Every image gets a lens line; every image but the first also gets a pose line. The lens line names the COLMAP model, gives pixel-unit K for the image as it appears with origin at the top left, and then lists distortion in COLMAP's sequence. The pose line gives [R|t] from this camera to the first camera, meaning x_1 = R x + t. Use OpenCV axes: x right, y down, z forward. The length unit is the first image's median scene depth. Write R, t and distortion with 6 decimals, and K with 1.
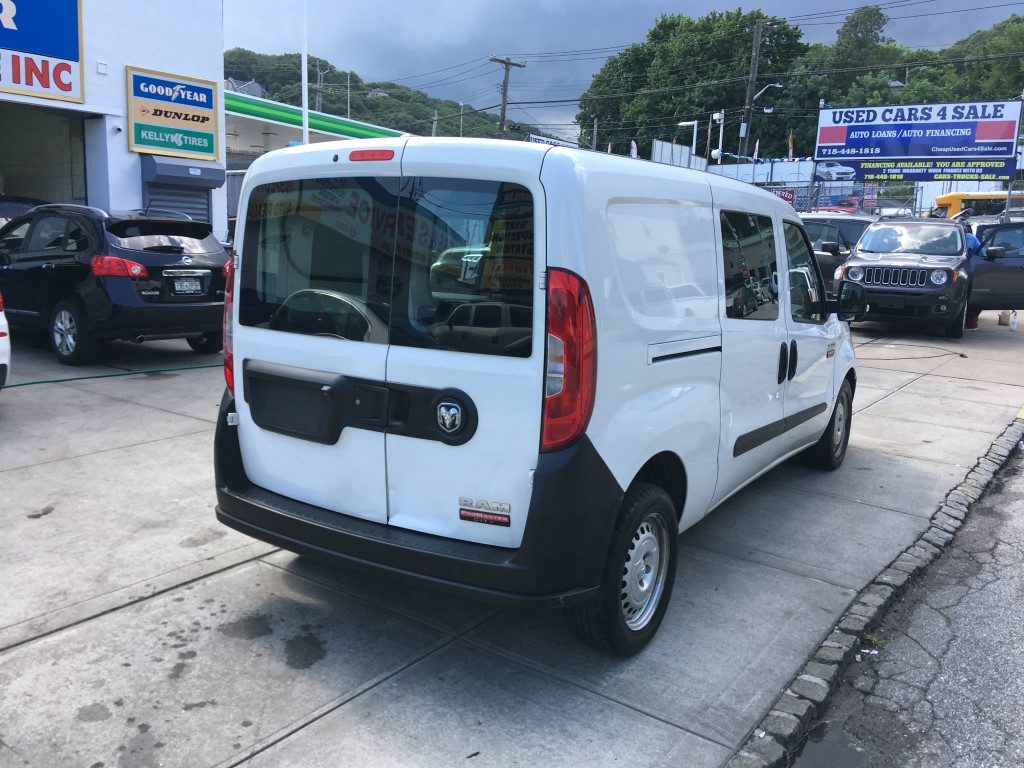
lens RADIAL K [[860.0, 0, 510.1], [0, 860.0, 374.5], [0, 0, 1]] dist [0.093556, -0.144063]
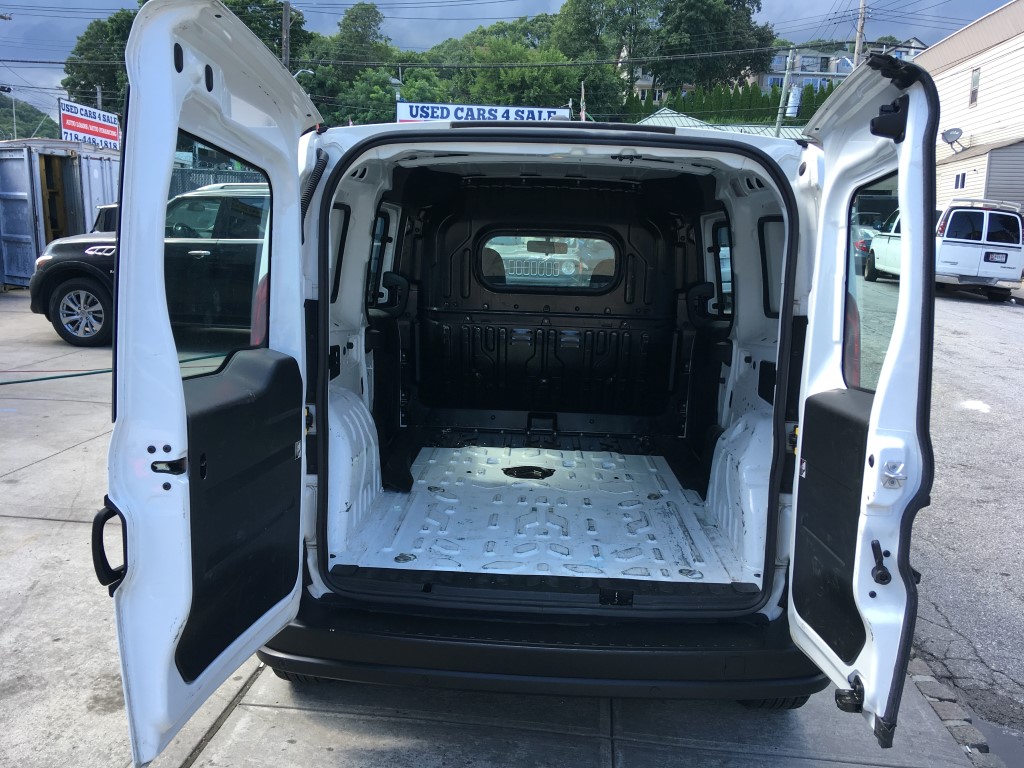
lens RADIAL K [[860.0, 0, 507.1], [0, 860.0, 387.5], [0, 0, 1]] dist [0.093556, -0.144063]
pose [[0.857991, -0.086965, 0.506249, -0.089124], [0.071360, 0.996187, 0.050186, -0.012591], [-0.508684, -0.006933, 0.860926, 0.057516]]
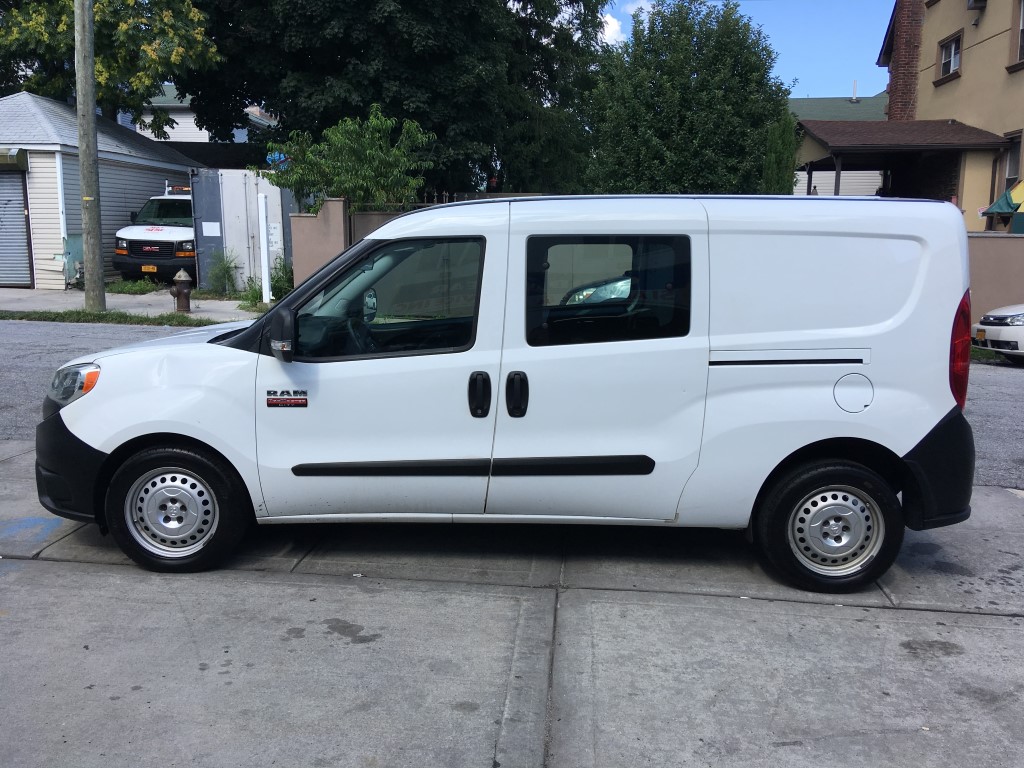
lens RADIAL K [[860.0, 0, 508.6], [0, 860.0, 383.1], [0, 0, 1]] dist [0.093556, -0.144063]
pose [[-0.522812, -0.168142, 0.835701, -0.169811], [0.104675, 0.960272, 0.258689, -0.065744], [-0.845997, 0.222723, -0.484441, 0.361421]]
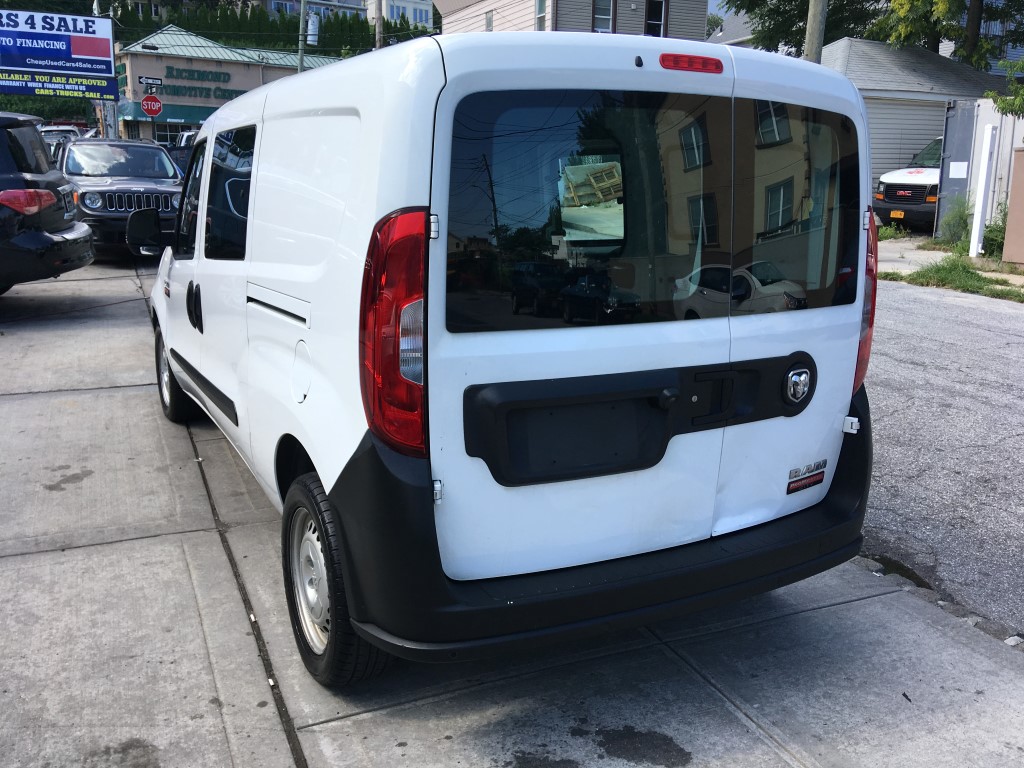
lens RADIAL K [[860.0, 0, 508.3], [0, 860.0, 387.4], [0, 0, 1]] dist [0.093556, -0.144063]
pose [[0.477191, -0.220338, 0.850729, -0.137265], [0.130804, 0.975083, 0.179175, -0.020734], [-0.869010, 0.025779, 0.494122, 0.116442]]
